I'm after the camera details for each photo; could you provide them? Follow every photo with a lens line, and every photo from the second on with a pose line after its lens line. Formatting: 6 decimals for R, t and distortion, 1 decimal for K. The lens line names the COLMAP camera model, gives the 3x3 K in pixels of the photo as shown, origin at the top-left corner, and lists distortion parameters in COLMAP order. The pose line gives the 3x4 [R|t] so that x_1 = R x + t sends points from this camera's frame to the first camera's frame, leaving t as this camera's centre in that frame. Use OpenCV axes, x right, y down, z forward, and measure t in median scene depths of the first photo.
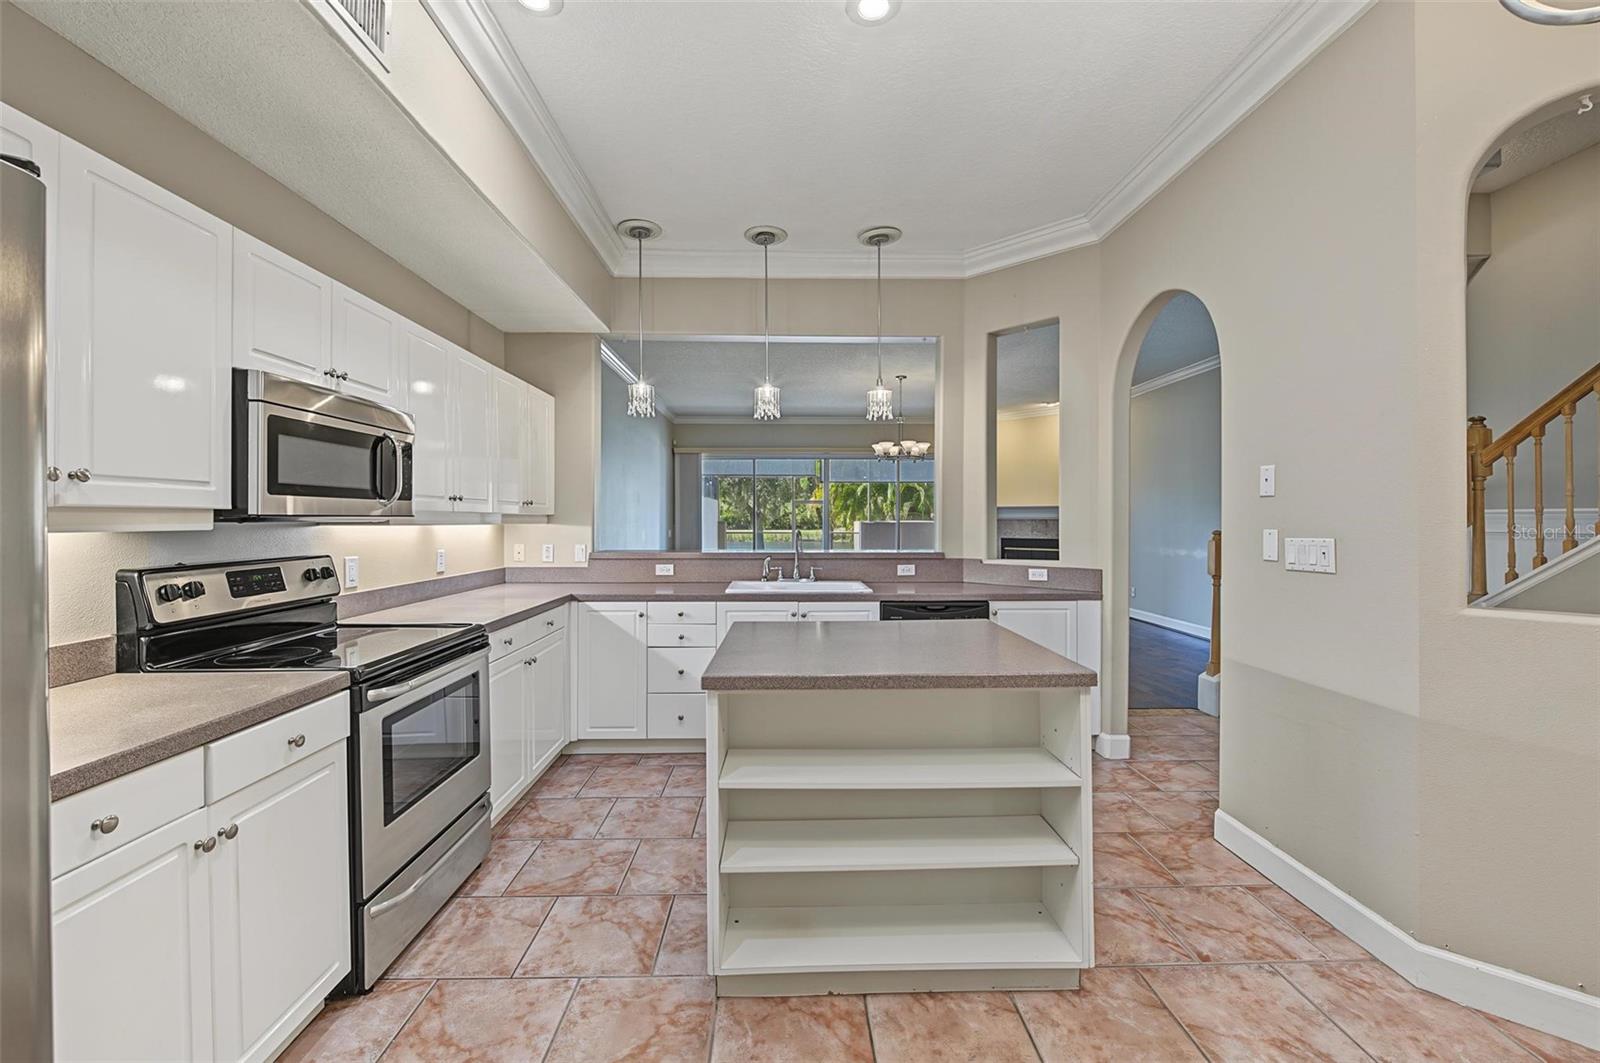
lens RADIAL K [[670.9, 0, 813.2], [0, 670.9, 519.7], [0, 0, 1]] dist [-0.000639, -0.001862]
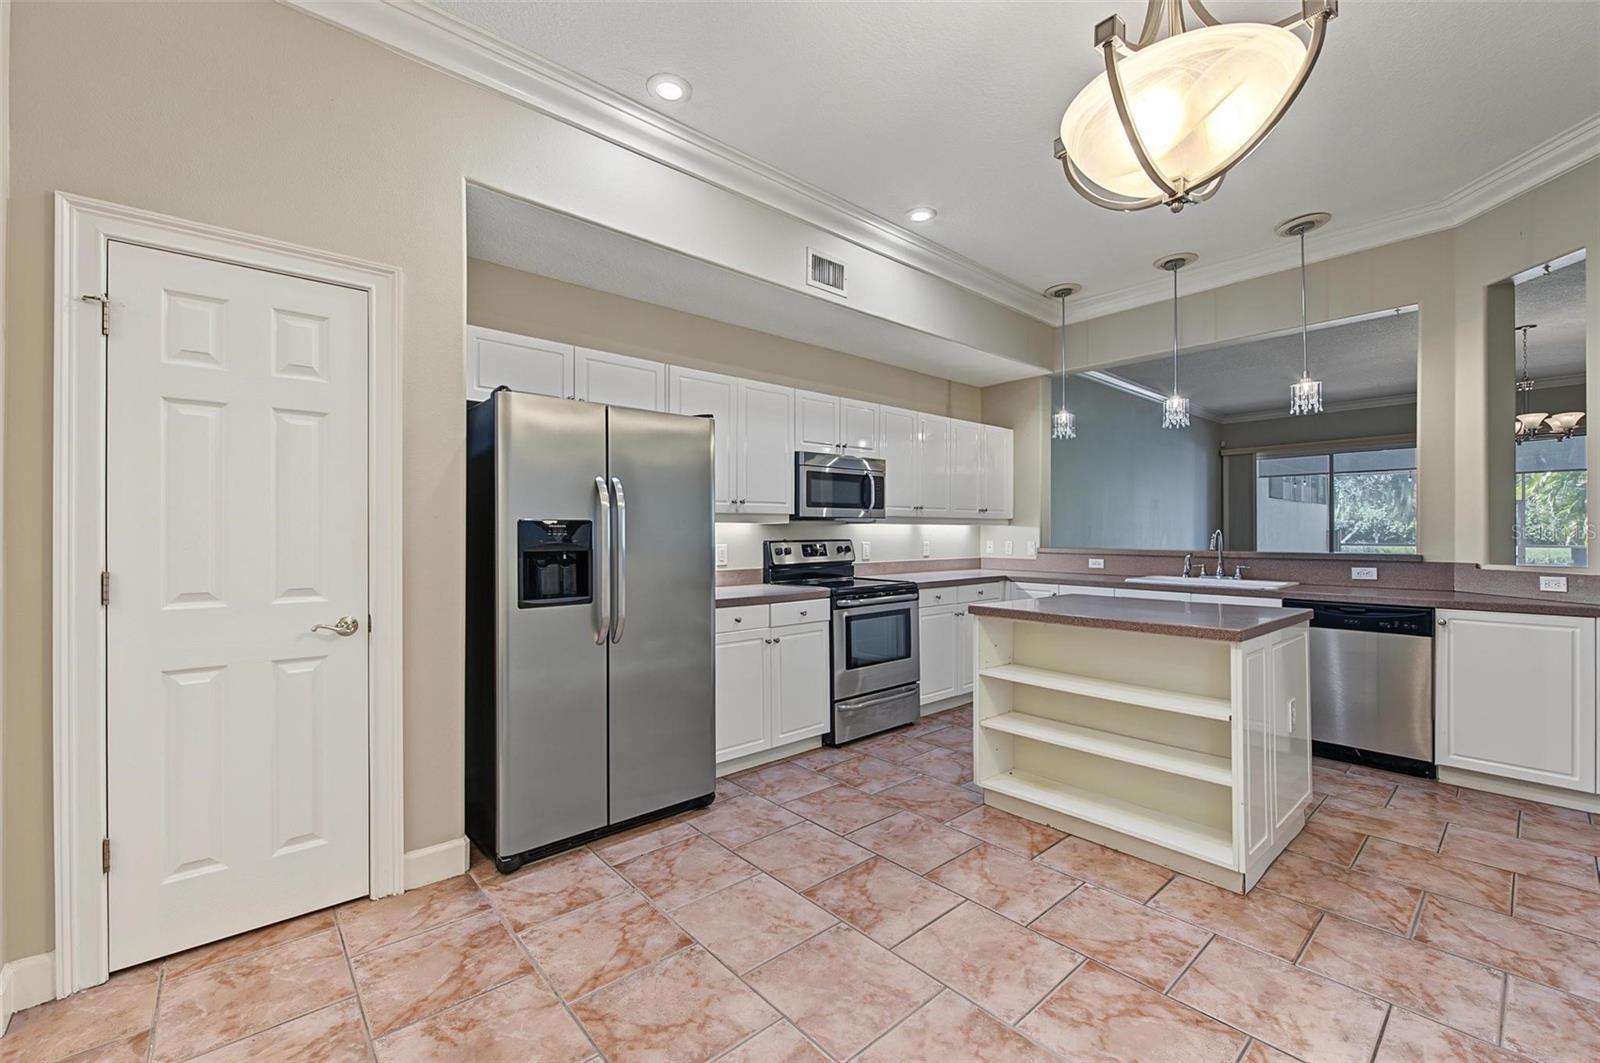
lens RADIAL K [[670.9, 0, 766.3], [0, 670.9, 534.3], [0, 0, 1]] dist [-0.000639, -0.001862]
pose [[0.601782, 0.000961, -0.798660, 0.542849], [0.000623, 0.999998, 0.001673, 0.029865], [0.798660, -0.001505, 0.601780, -0.266740]]
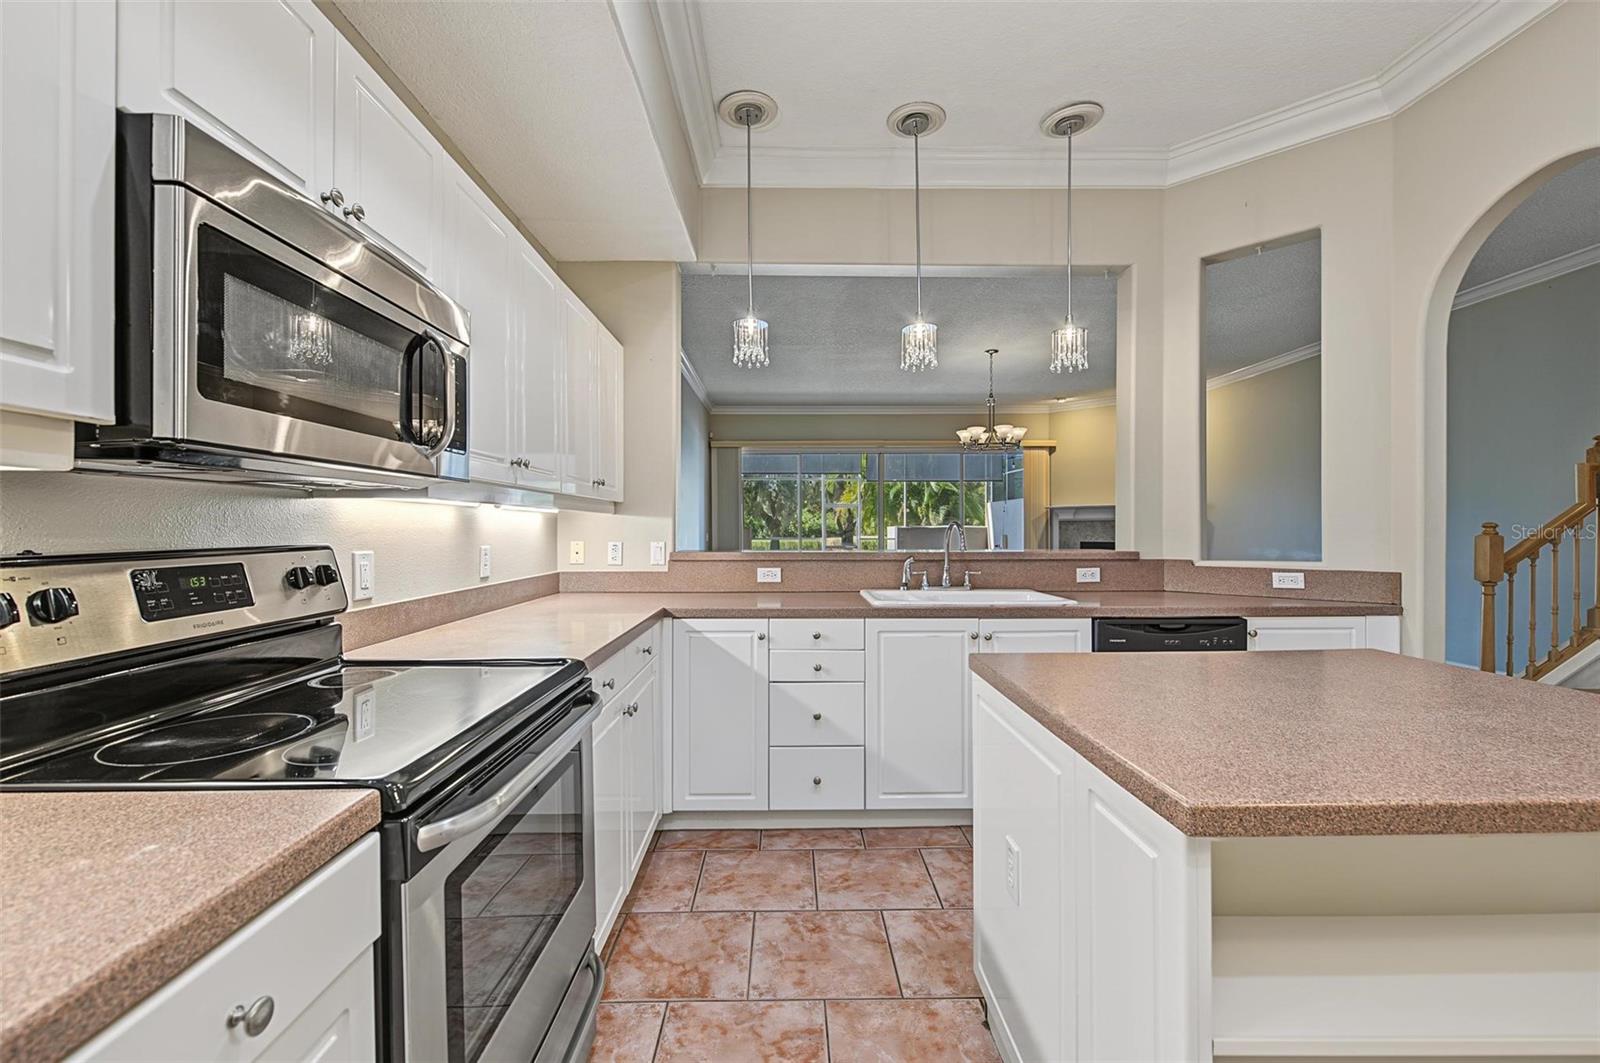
lens RADIAL K [[670.9, 0, 799.6], [0, 670.9, 528.6], [0, 0, 1]] dist [-0.000639, -0.001862]
pose [[0.999949, -0.002374, -0.009822, -0.257996], [0.002356, 0.999995, -0.001887, 0.034457], [0.009827, 0.001863, 0.999950, 0.352986]]
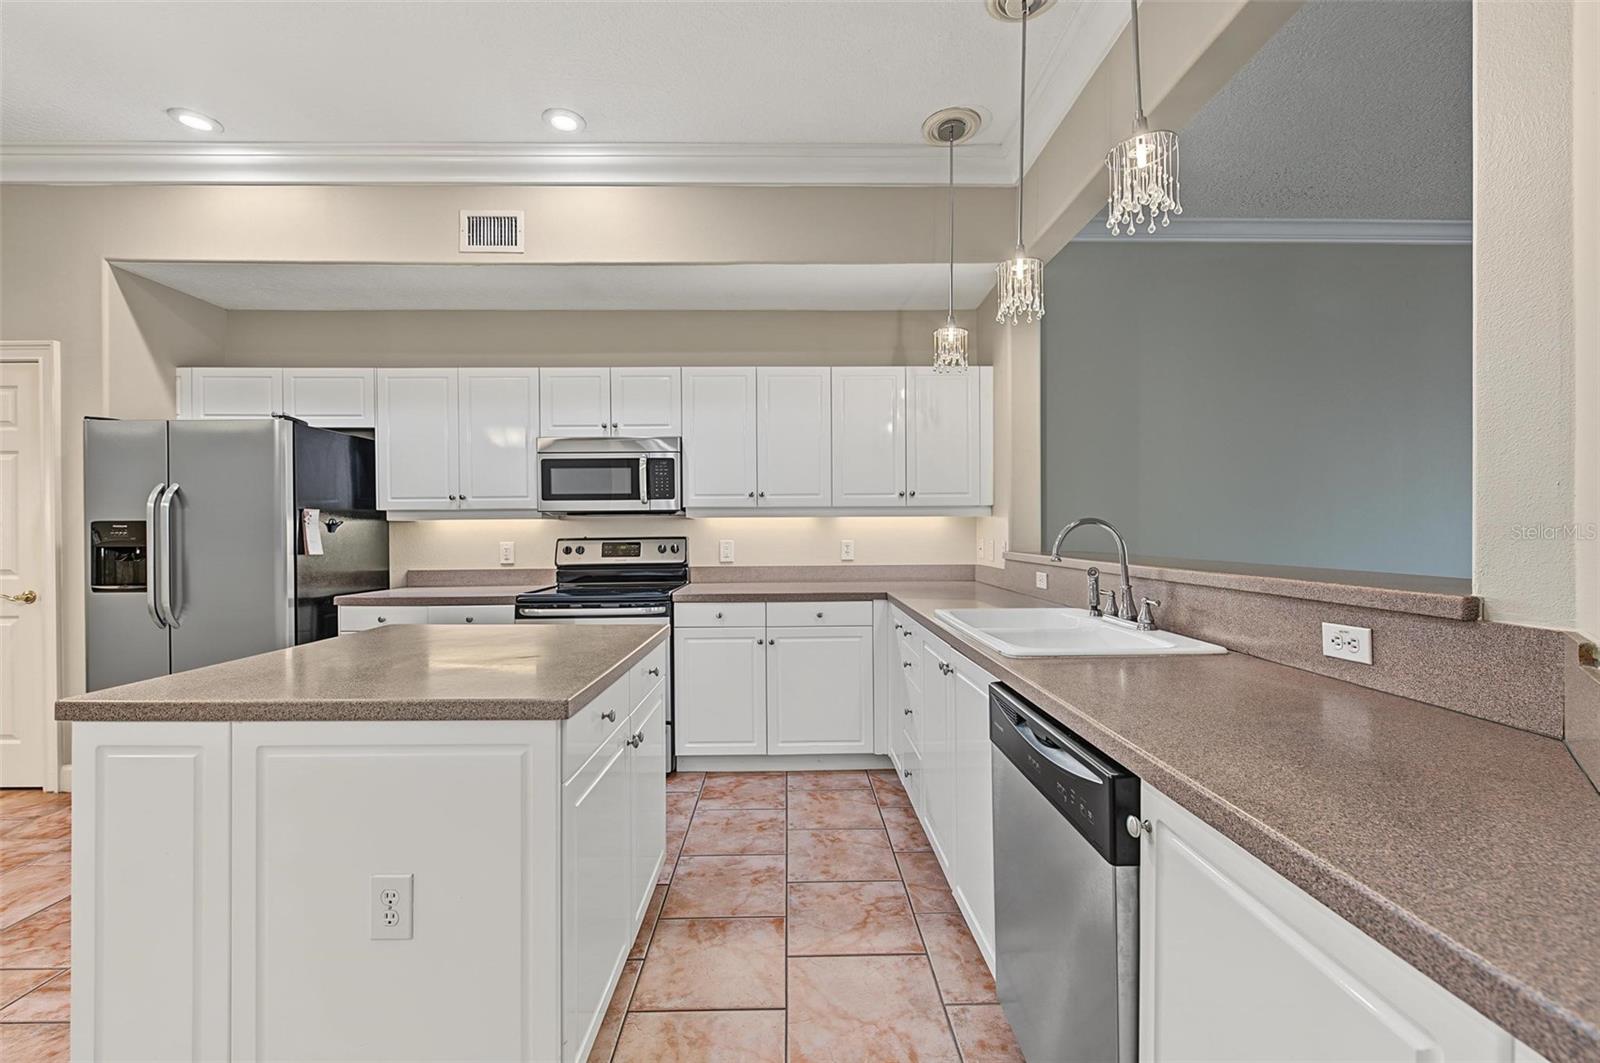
lens RADIAL K [[670.9, 0, 776.2], [0, 670.9, 532.6], [0, 0, 1]] dist [-0.000639, -0.001862]
pose [[-0.050811, 0.003626, -0.998702, 0.681111], [0.006500, 0.999973, 0.003300, 0.033405], [0.998687, -0.006324, -0.050834, 1.118866]]
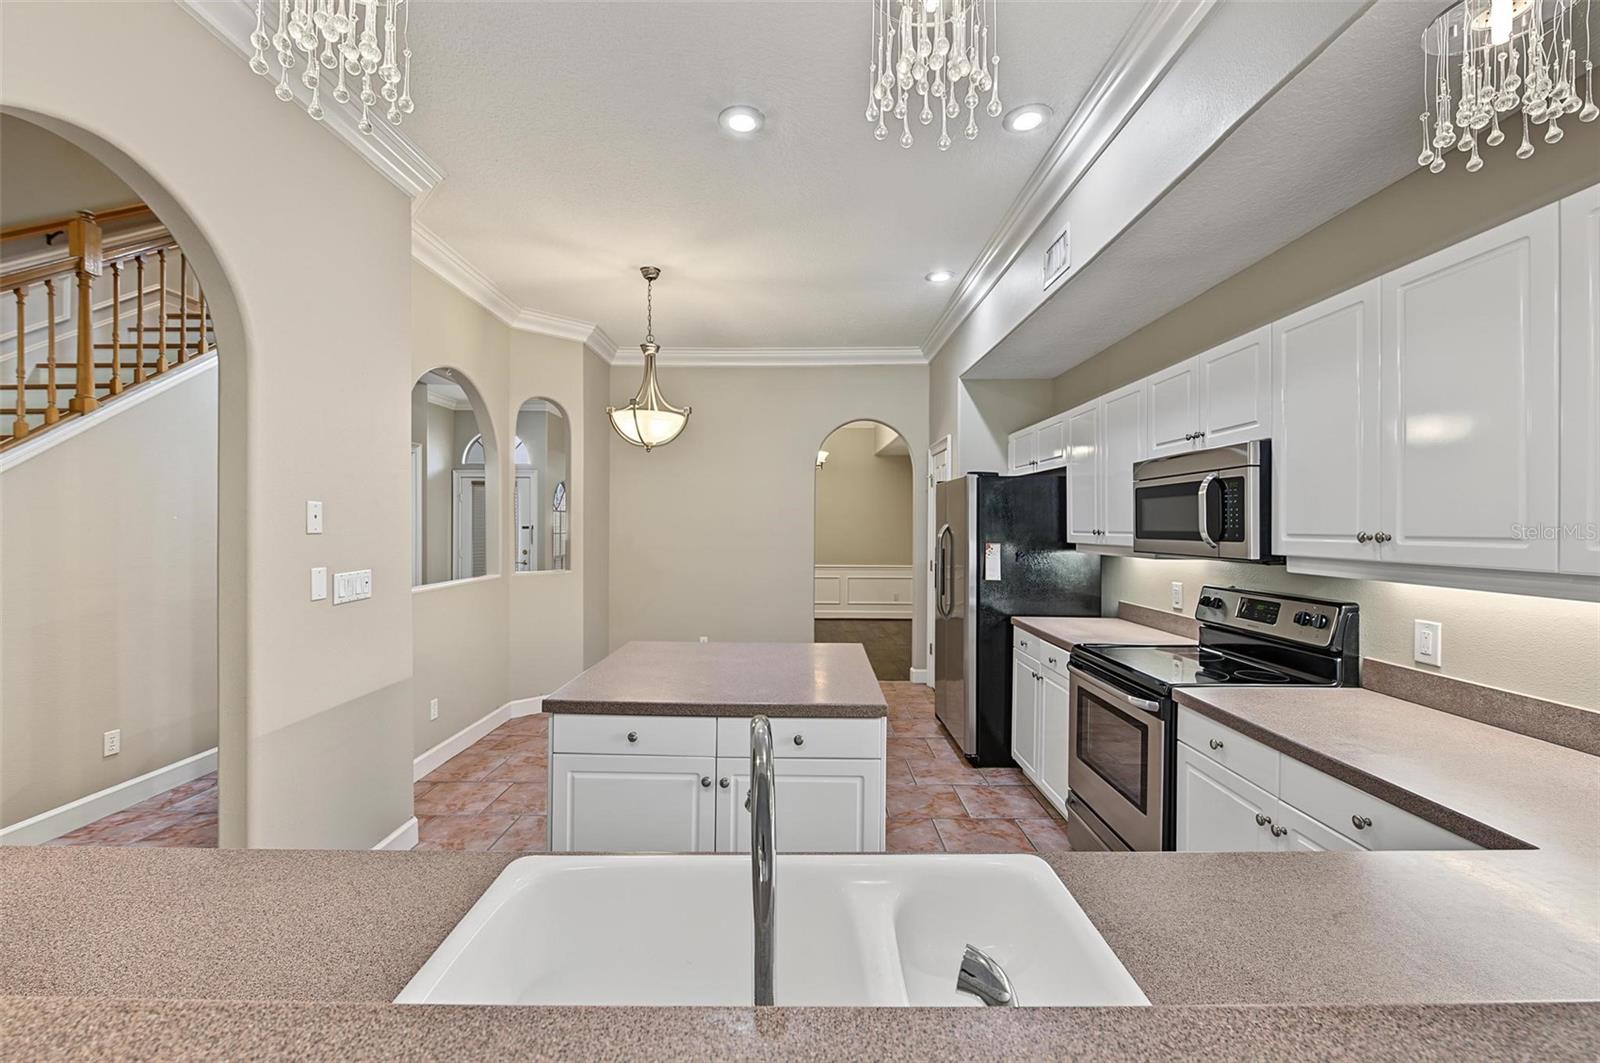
lens RADIAL K [[670.9, 0, 803.8], [0, 670.9, 525.7], [0, 0, 1]] dist [-0.000639, -0.001862]
pose [[-0.997964, -0.002258, 0.063737, -0.077887], [-0.002184, 0.999997, 0.001223, -0.042618], [-0.063740, 0.001081, -0.997966, 1.671255]]
